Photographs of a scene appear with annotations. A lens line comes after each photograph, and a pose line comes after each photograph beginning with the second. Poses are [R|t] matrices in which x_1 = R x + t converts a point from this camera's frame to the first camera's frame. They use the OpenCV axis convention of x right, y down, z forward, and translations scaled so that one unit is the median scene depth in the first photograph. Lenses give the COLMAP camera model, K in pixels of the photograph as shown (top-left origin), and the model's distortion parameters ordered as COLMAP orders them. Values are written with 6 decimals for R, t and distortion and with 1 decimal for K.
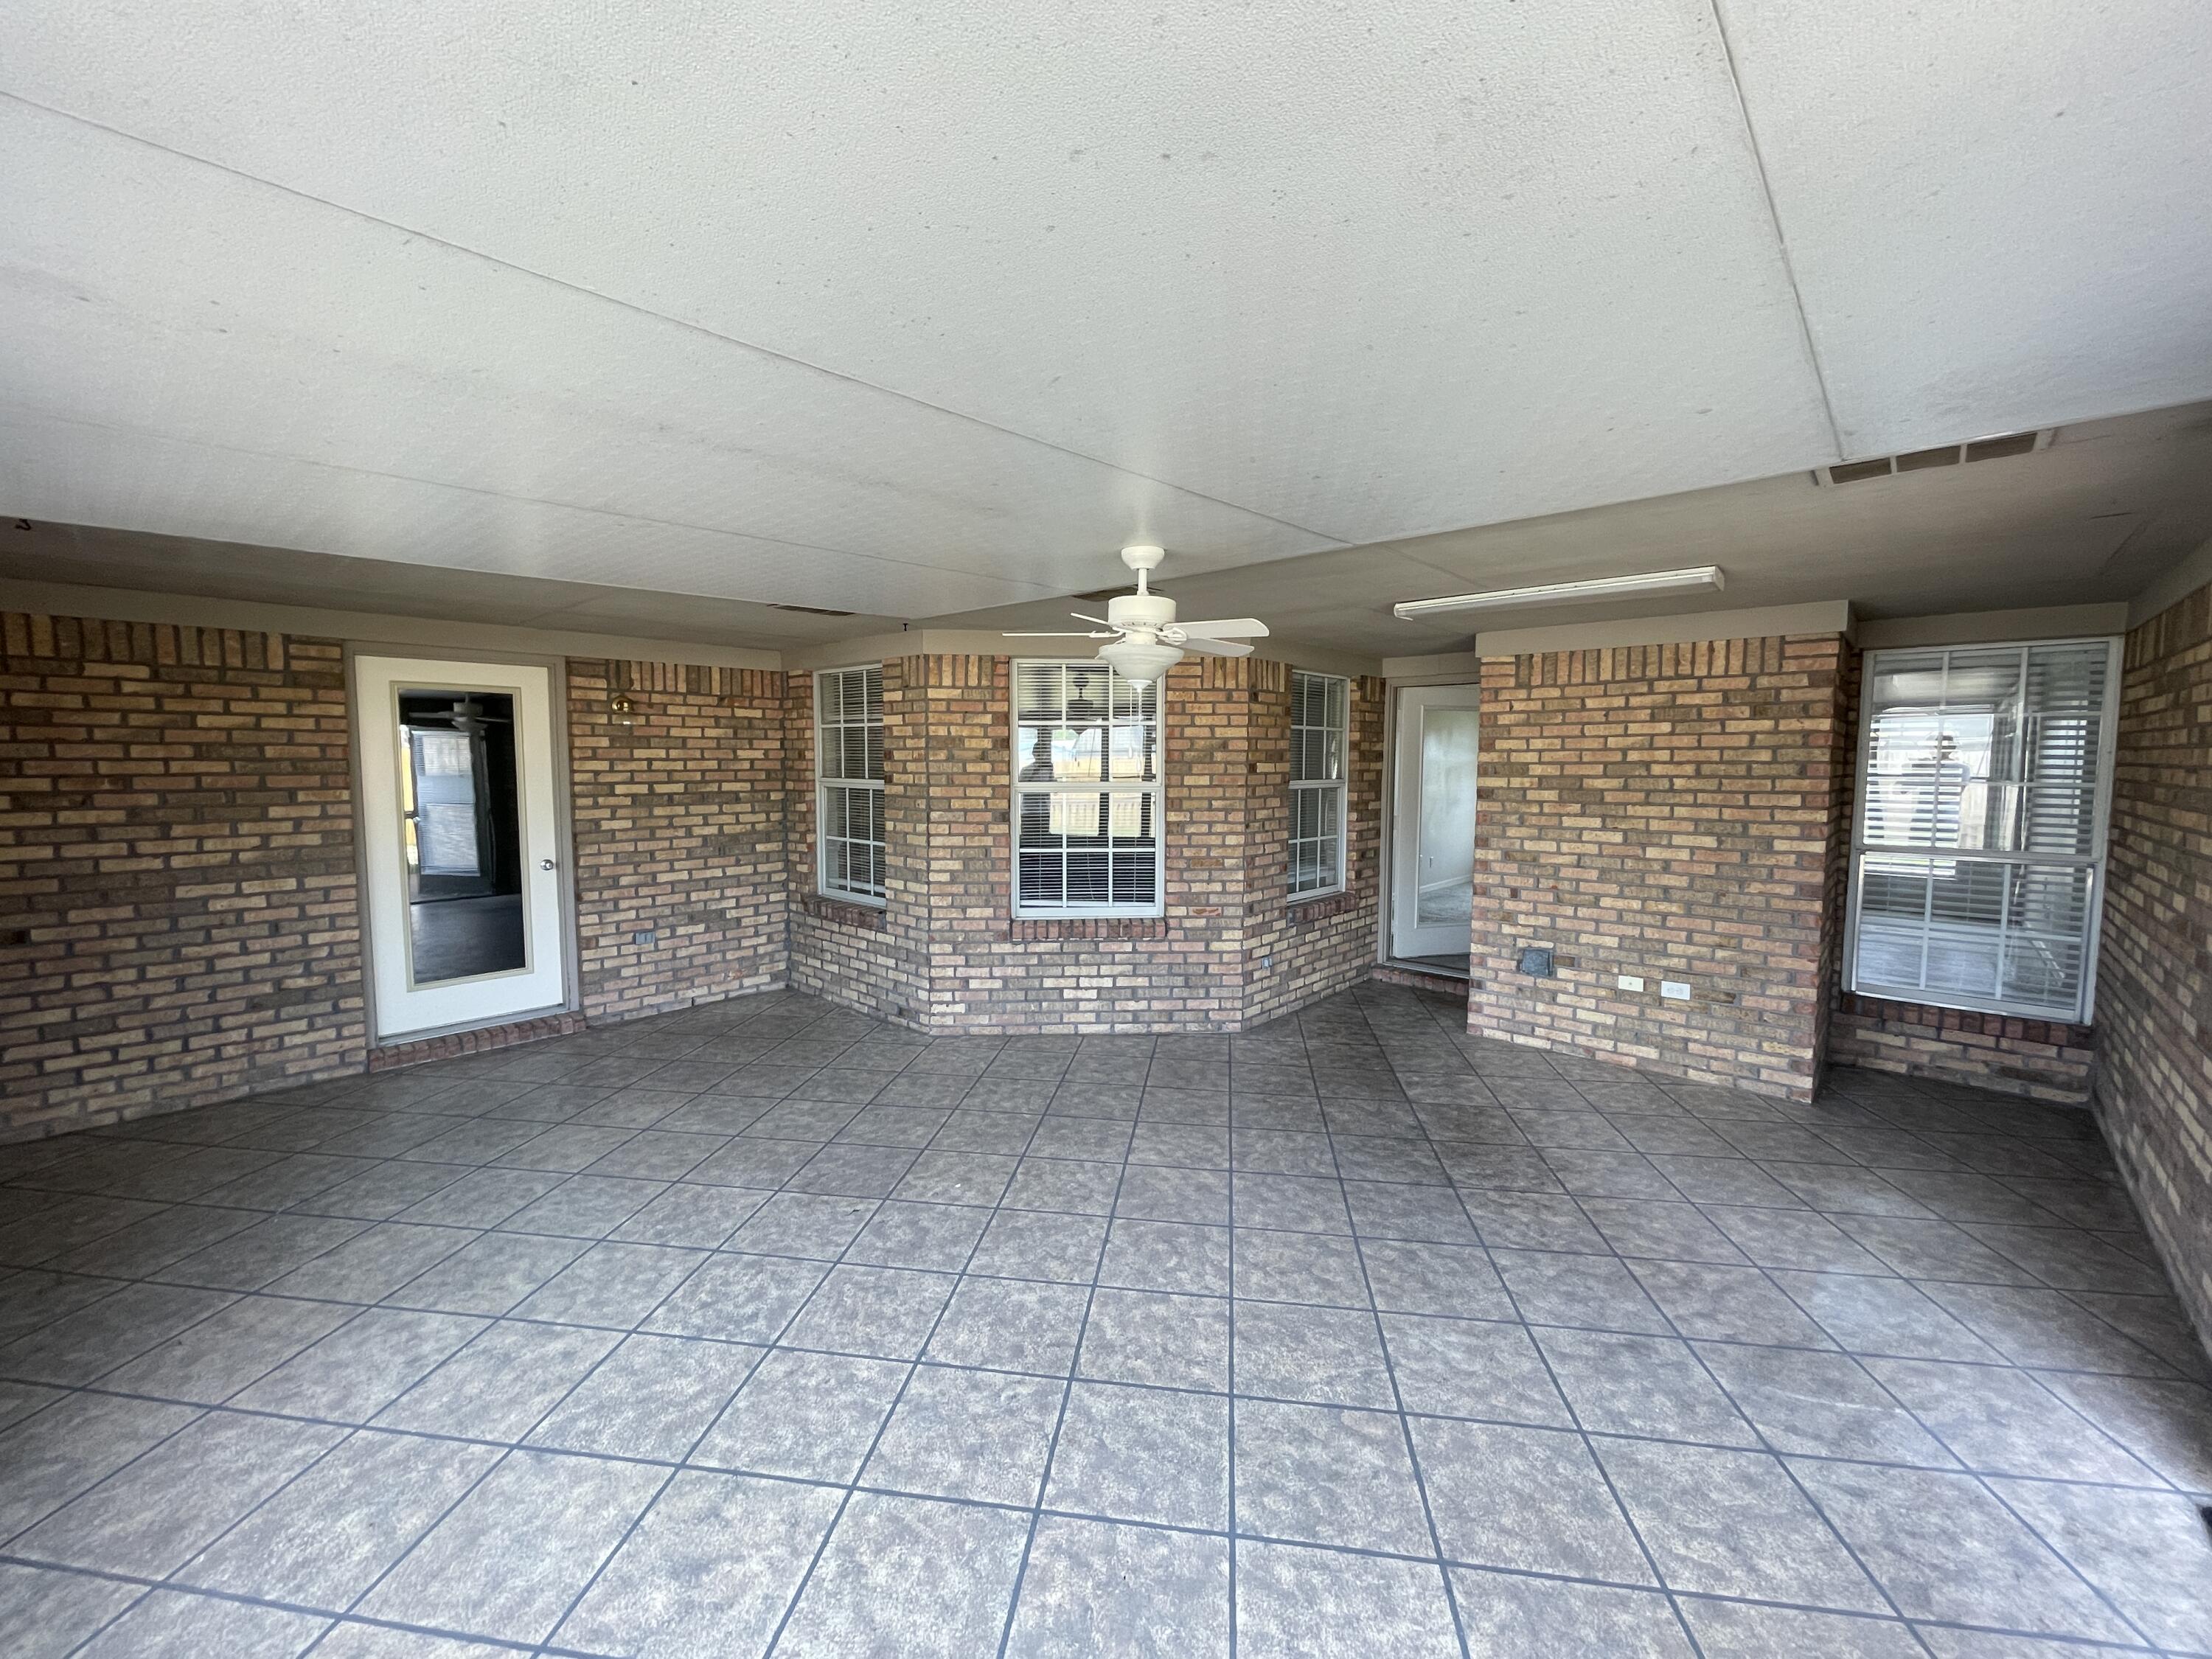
lens RADIAL K [[892.5, 0, 1100.7], [0, 892.5, 823.3], [0, 0, 1]] dist [0.004415, 0.000018]
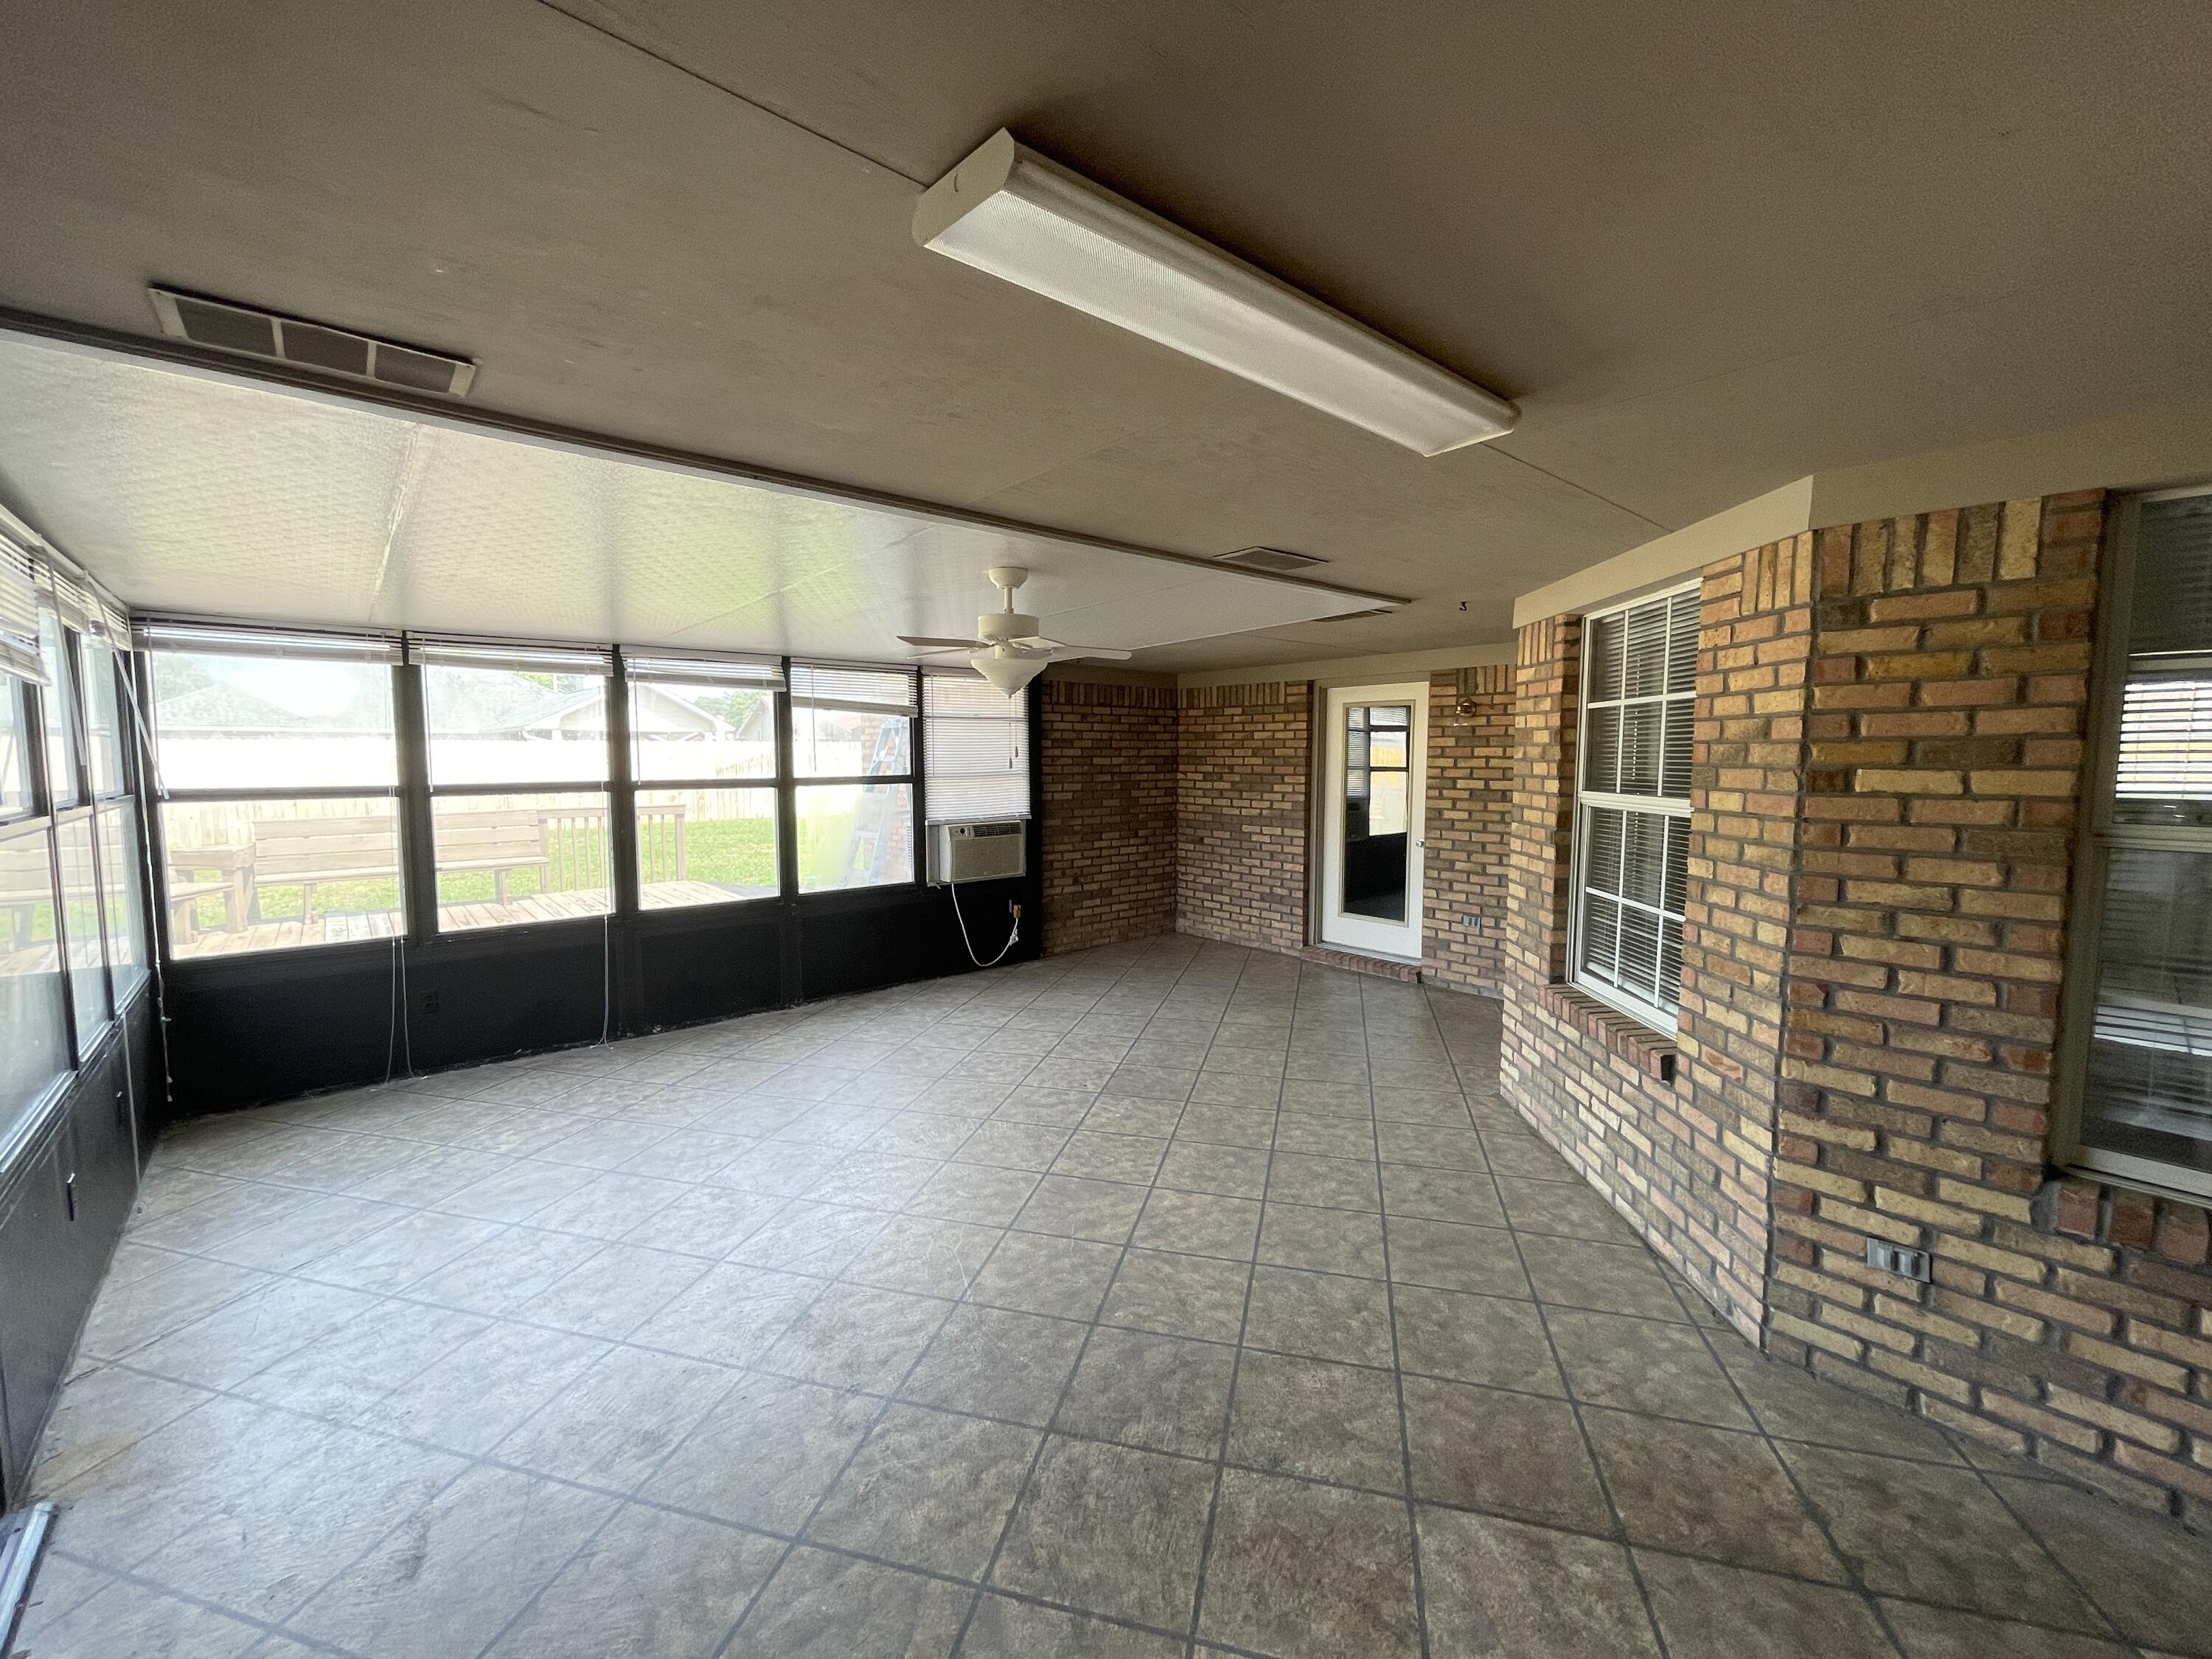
lens RADIAL K [[894.3, 0, 1100.4], [0, 894.3, 824.6], [0, 0, 1]] dist [0.000411, 0.000594]
pose [[-0.116866, 0.077305, -0.990134, 0.711016], [-0.071899, 0.993691, 0.086069, -0.058001], [0.990542, 0.081248, -0.110570, 0.770635]]
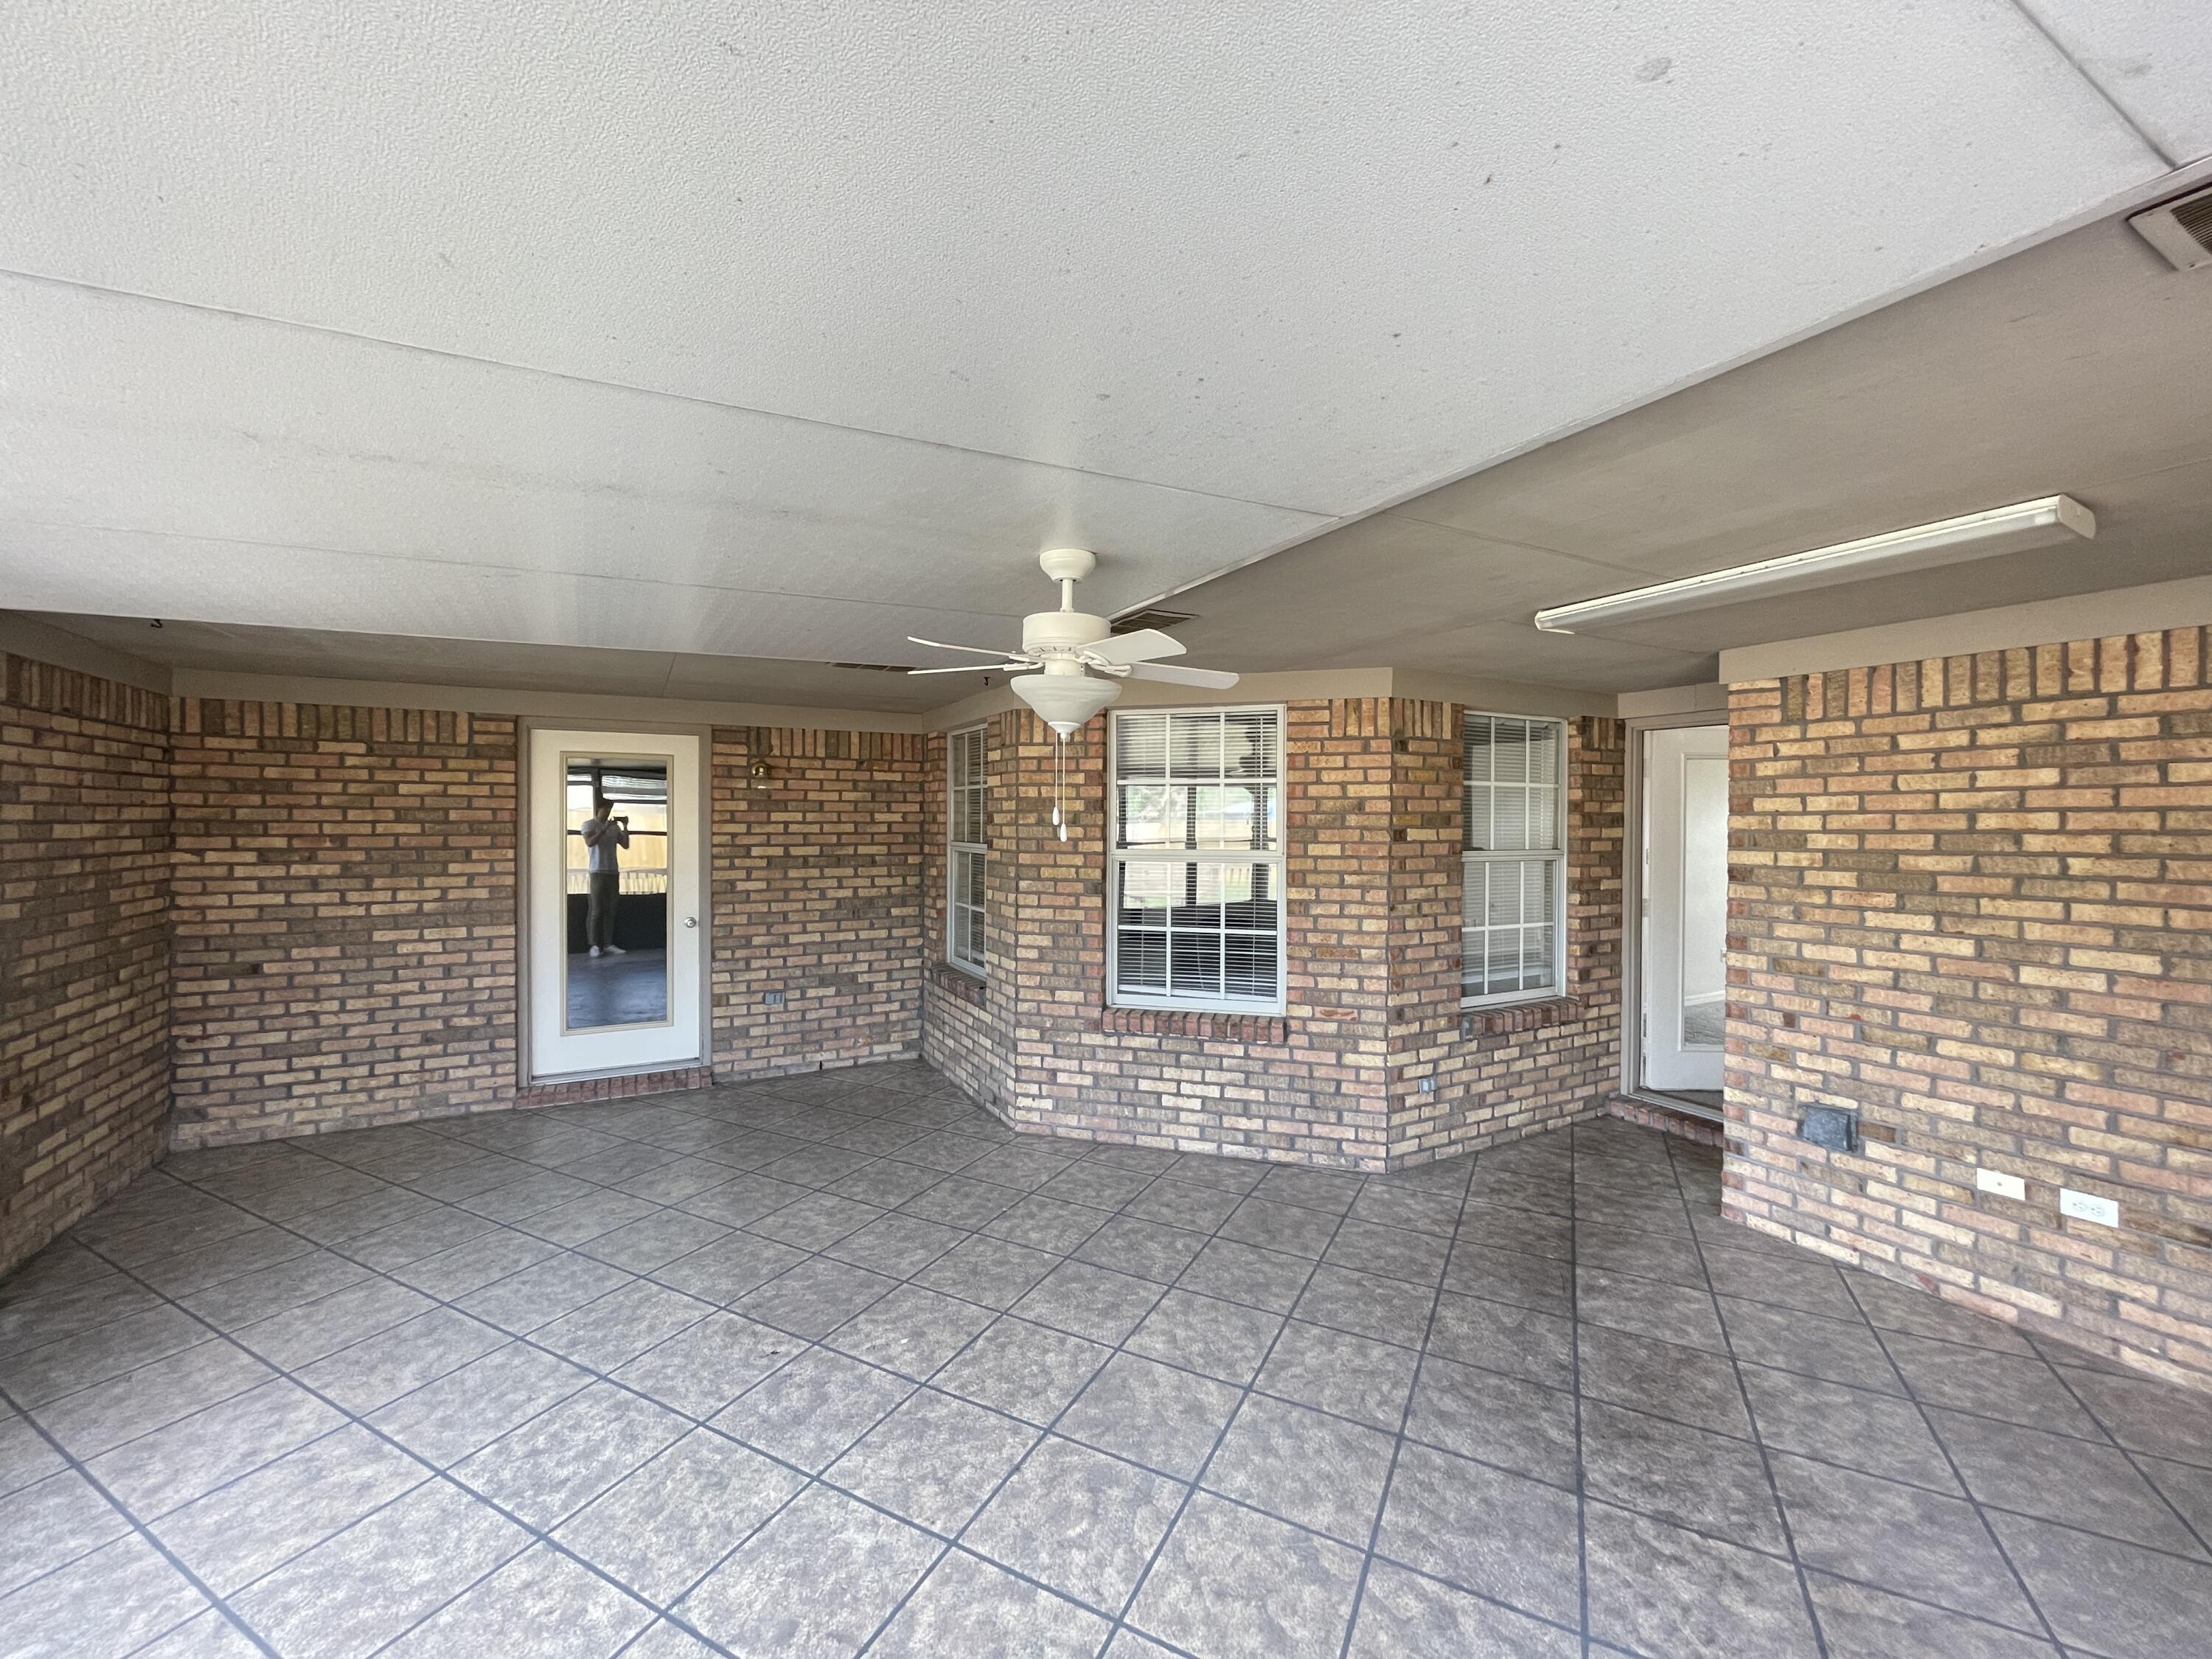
lens RADIAL K [[894.3, 0, 1100.4], [0, 894.3, 824.6], [0, 0, 1]] dist [0.000411, 0.000594]
pose [[0.943042, 0.003414, -0.332657, 0.202678], [-0.026200, 0.997604, -0.064037, -0.014774], [0.331642, 0.069105, 0.940871, 0.180607]]
